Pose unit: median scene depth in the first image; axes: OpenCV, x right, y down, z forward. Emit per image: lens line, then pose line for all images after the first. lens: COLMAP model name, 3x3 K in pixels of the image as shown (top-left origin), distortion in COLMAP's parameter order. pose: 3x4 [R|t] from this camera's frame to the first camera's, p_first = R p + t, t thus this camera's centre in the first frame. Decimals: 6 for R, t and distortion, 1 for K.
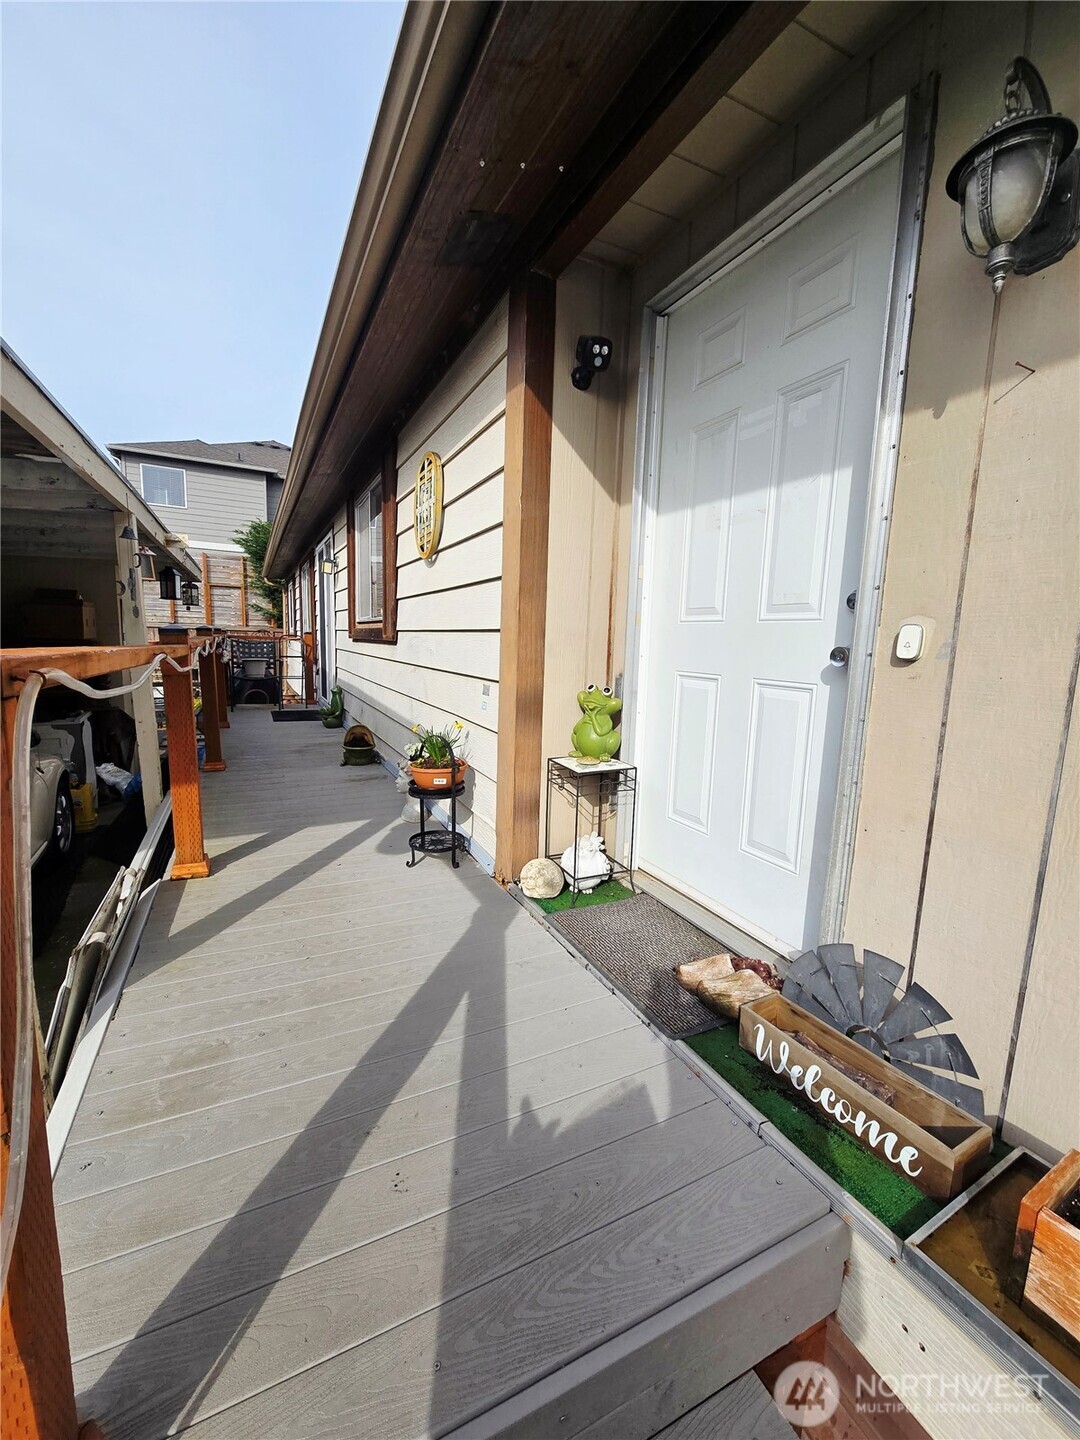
lens RADIAL K [[586.1, 0, 543.9], [0, 586.1, 728.3], [0, 0, 1]] dist [0.003426, 0.000125]
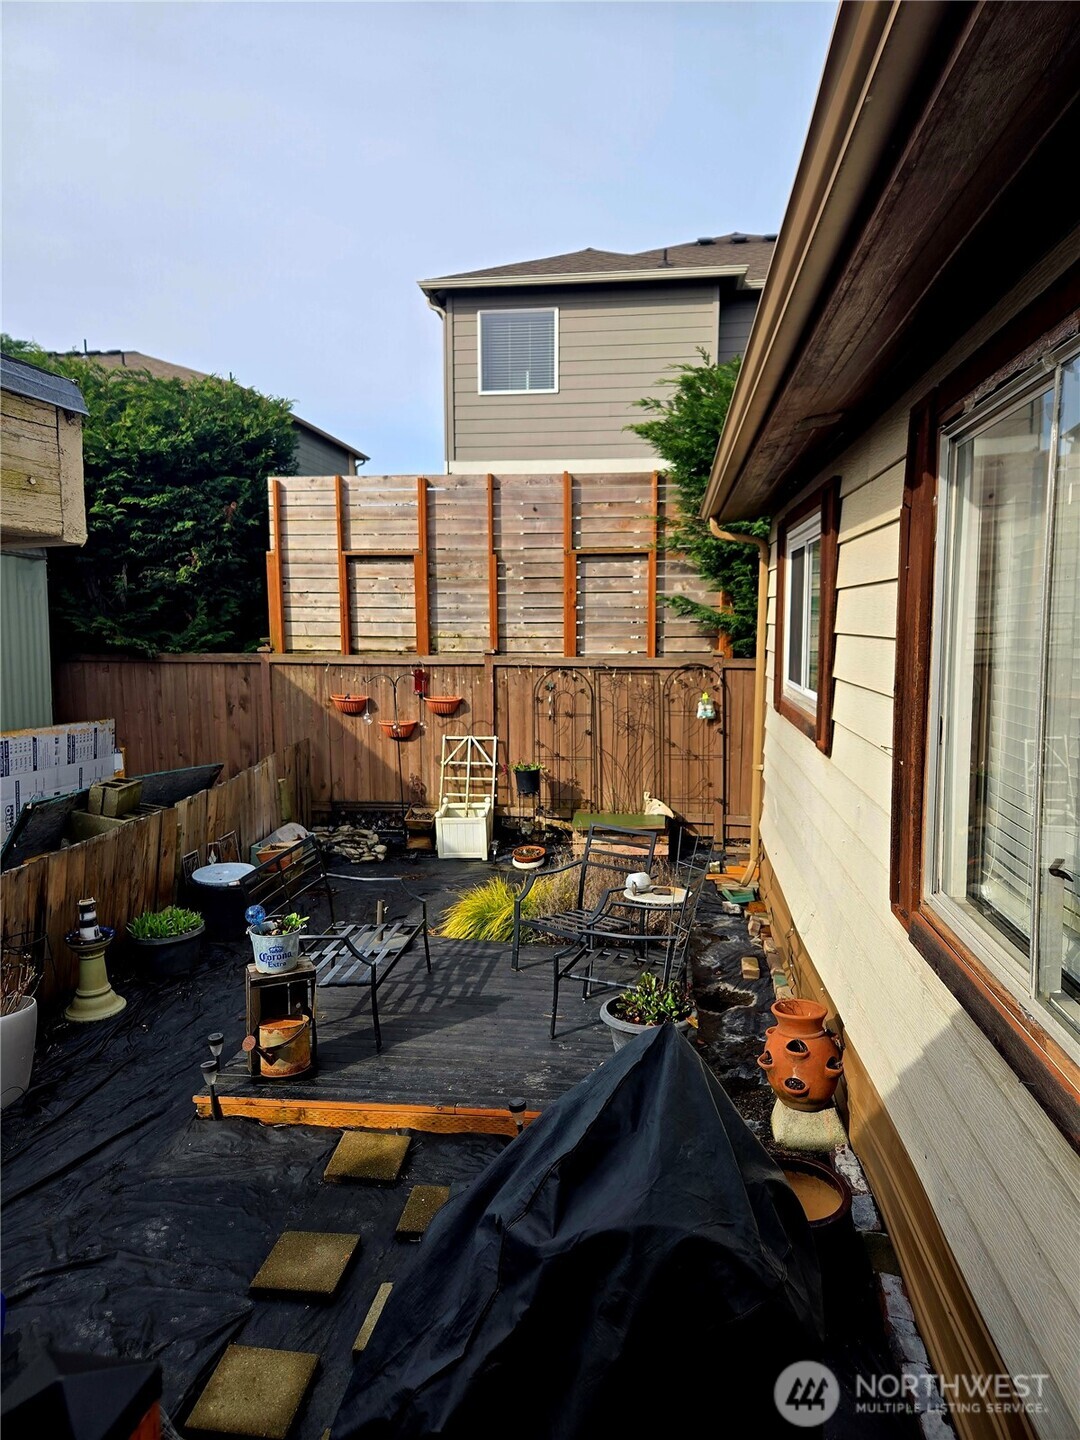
lens RADIAL K [[969.3, 0, 541.4], [0, 969.3, 721.4], [0, 0, 1]] dist [0.005734, 0.000419]
pose [[0.826691, 0.019880, -0.562304, -0.221497], [-0.054222, 0.997539, -0.044449, -0.101454], [0.560037, 0.067235, 0.825735, 0.455245]]
